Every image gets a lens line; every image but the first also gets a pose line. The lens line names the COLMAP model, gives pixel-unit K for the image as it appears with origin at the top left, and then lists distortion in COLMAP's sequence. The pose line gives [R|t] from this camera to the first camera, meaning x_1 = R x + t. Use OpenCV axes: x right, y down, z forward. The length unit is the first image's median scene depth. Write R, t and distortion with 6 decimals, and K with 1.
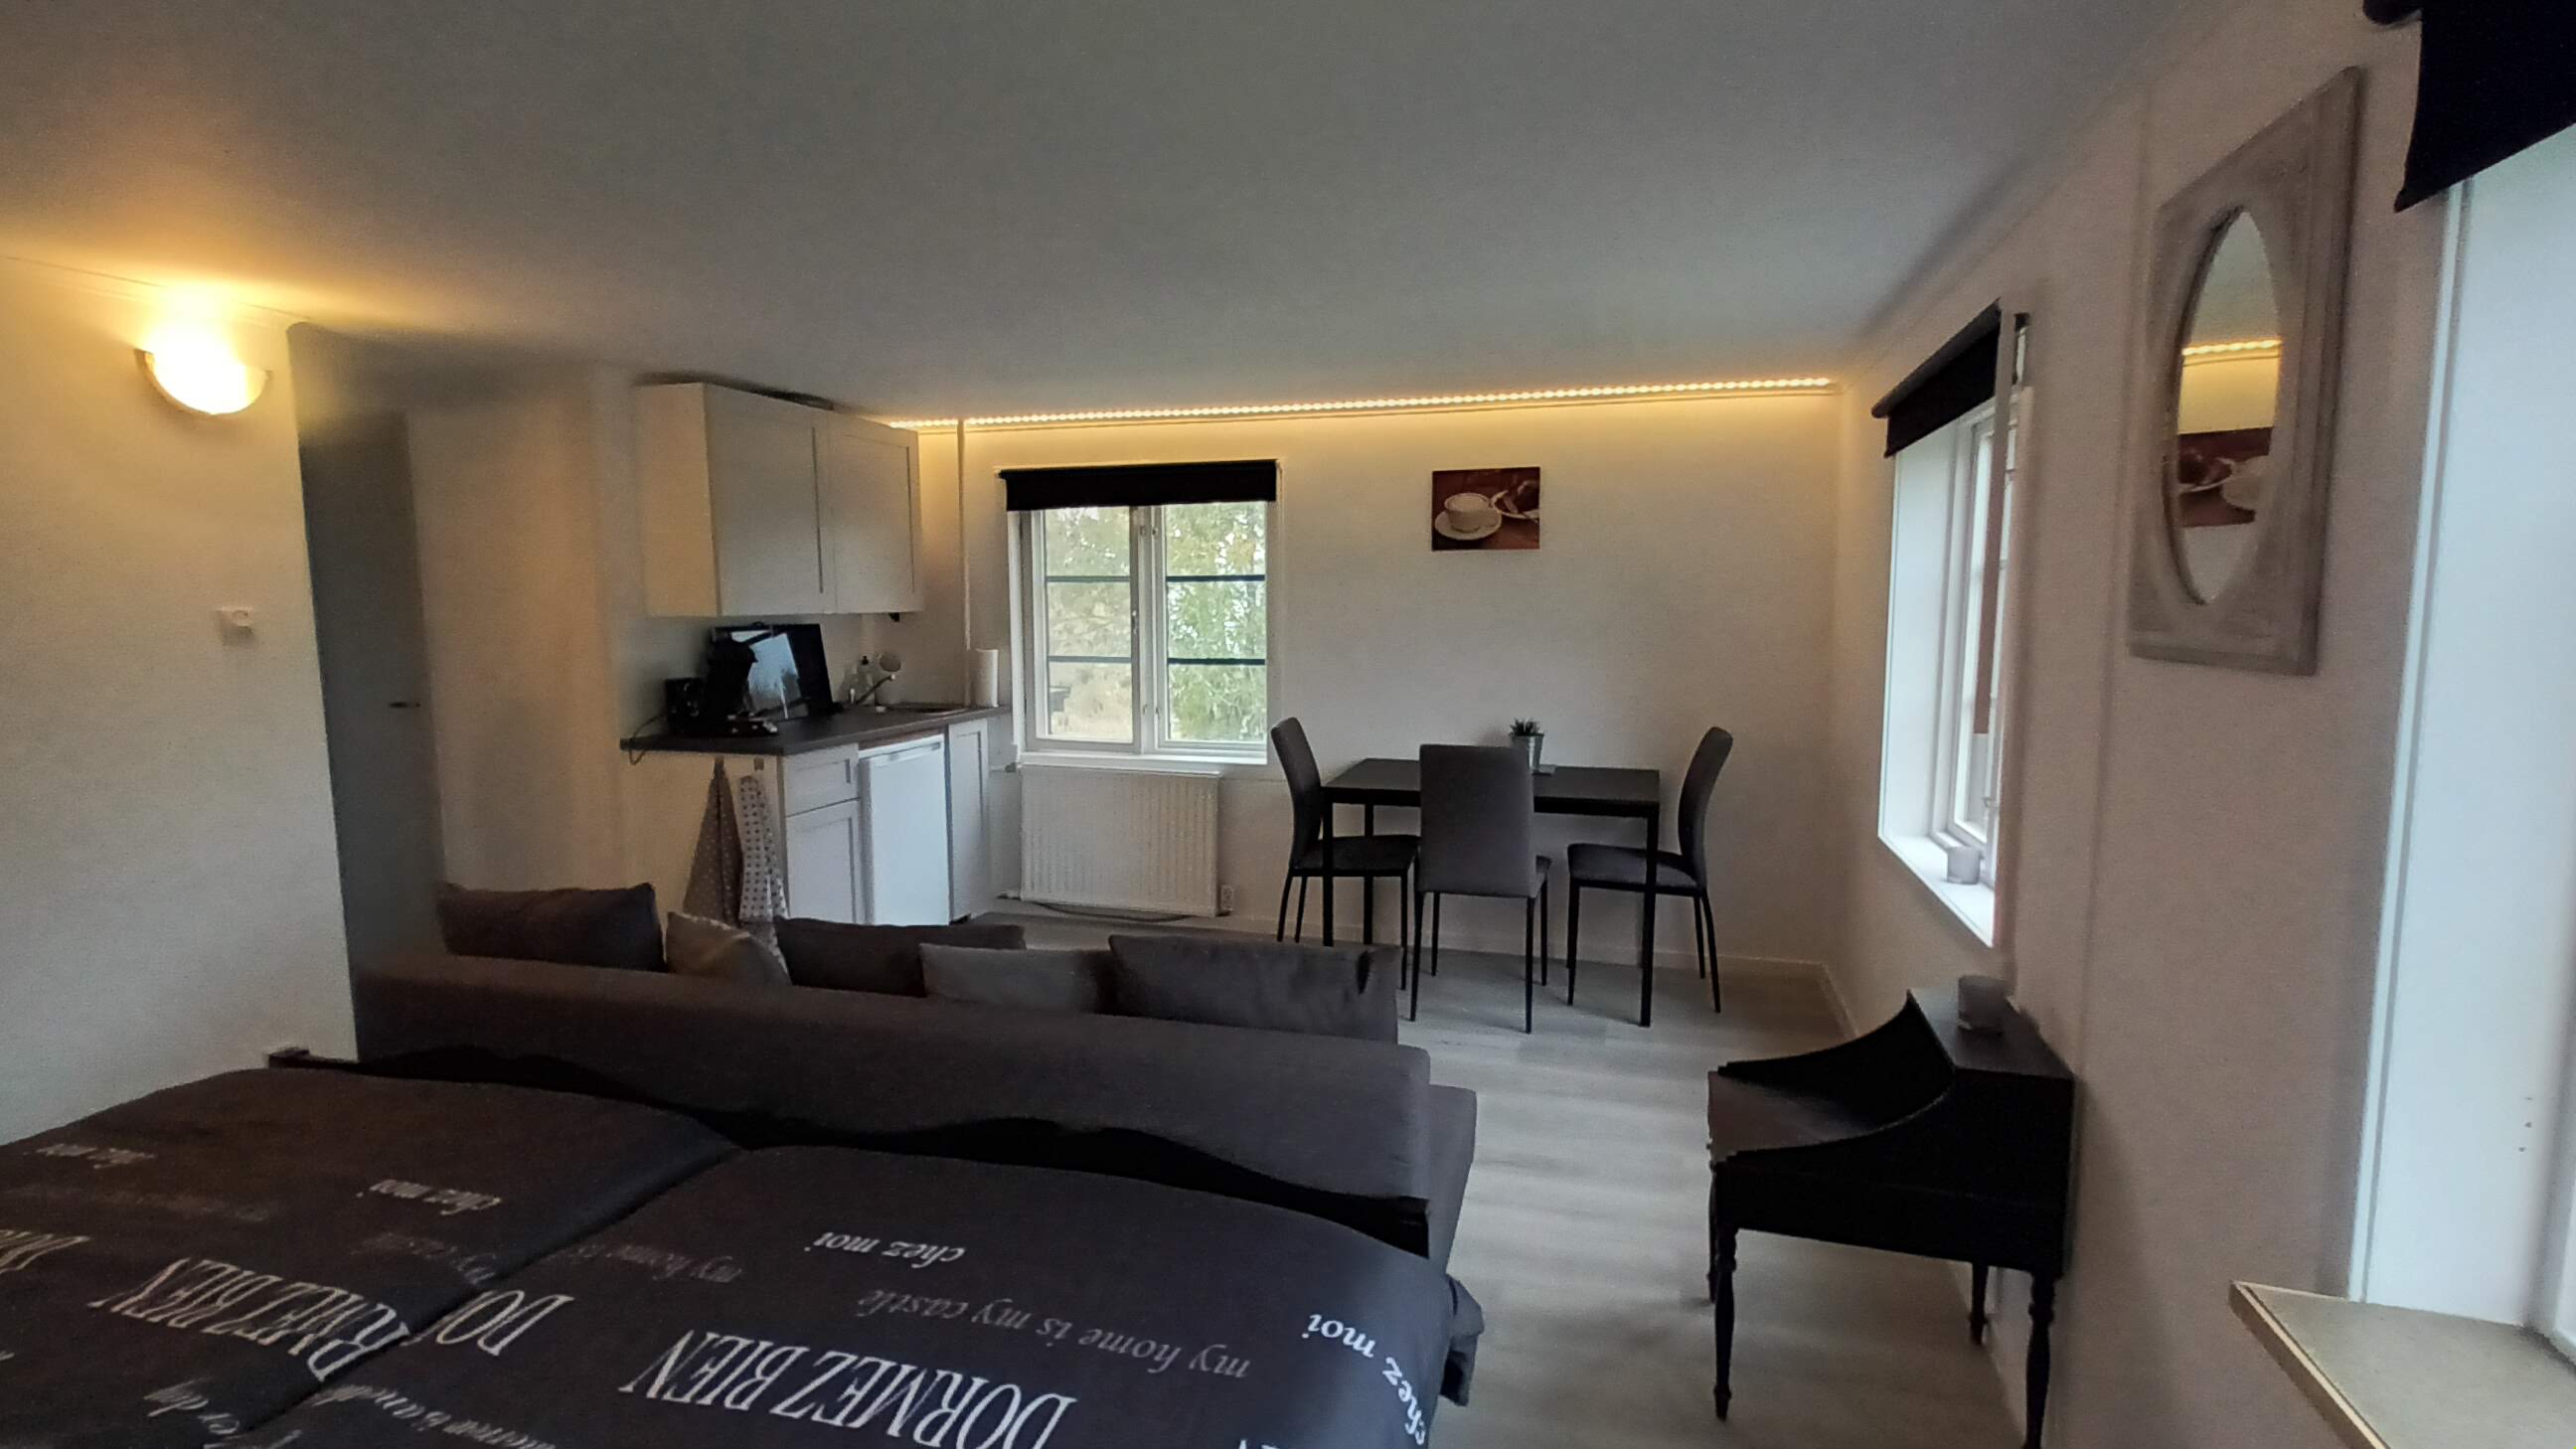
lens RADIAL K [[1193.5, 0, 1300.8], [0, 1193.5, 728.8], [0, 0, 1]] dist [0.011909, 0.000007]
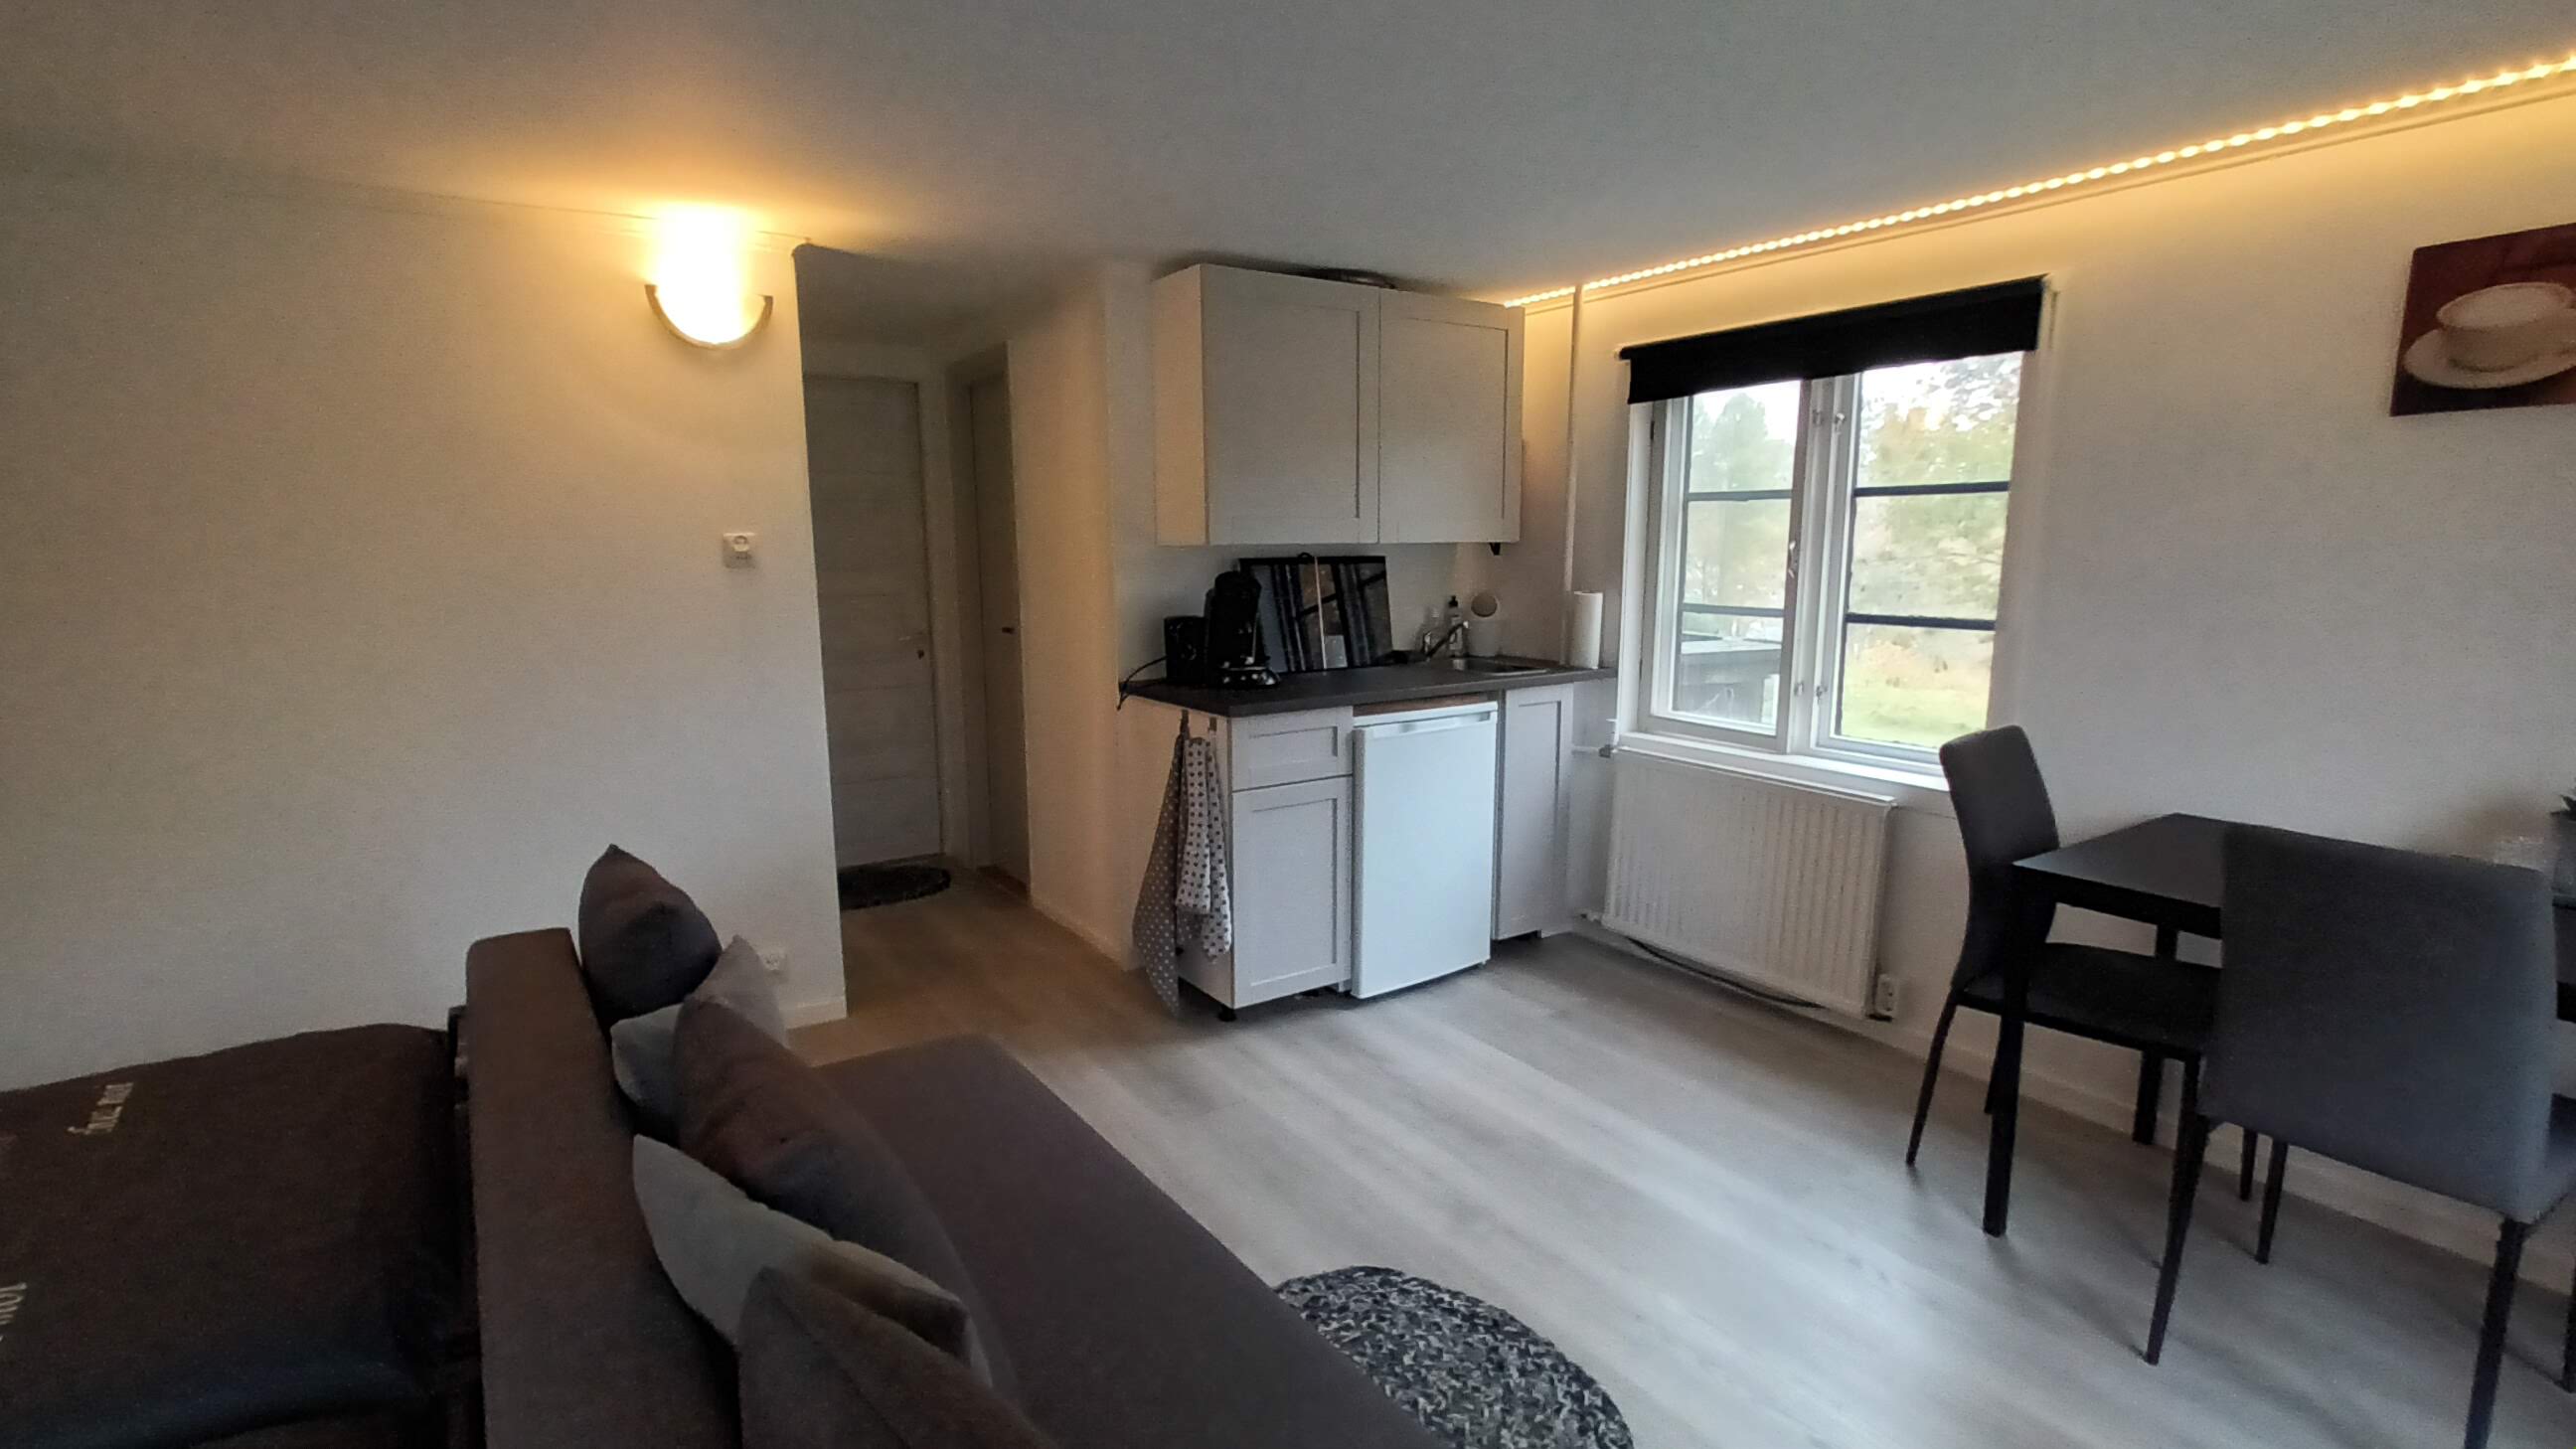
lens RADIAL K [[1193.5, 0, 1300.8], [0, 1193.5, 728.8], [0, 0, 1]] dist [0.011909, 0.000007]
pose [[0.757821, 0.102994, -0.644282, 0.100810], [-0.068645, 0.994568, 0.078247, -0.028861], [0.648841, -0.015070, 0.760775, 0.322561]]
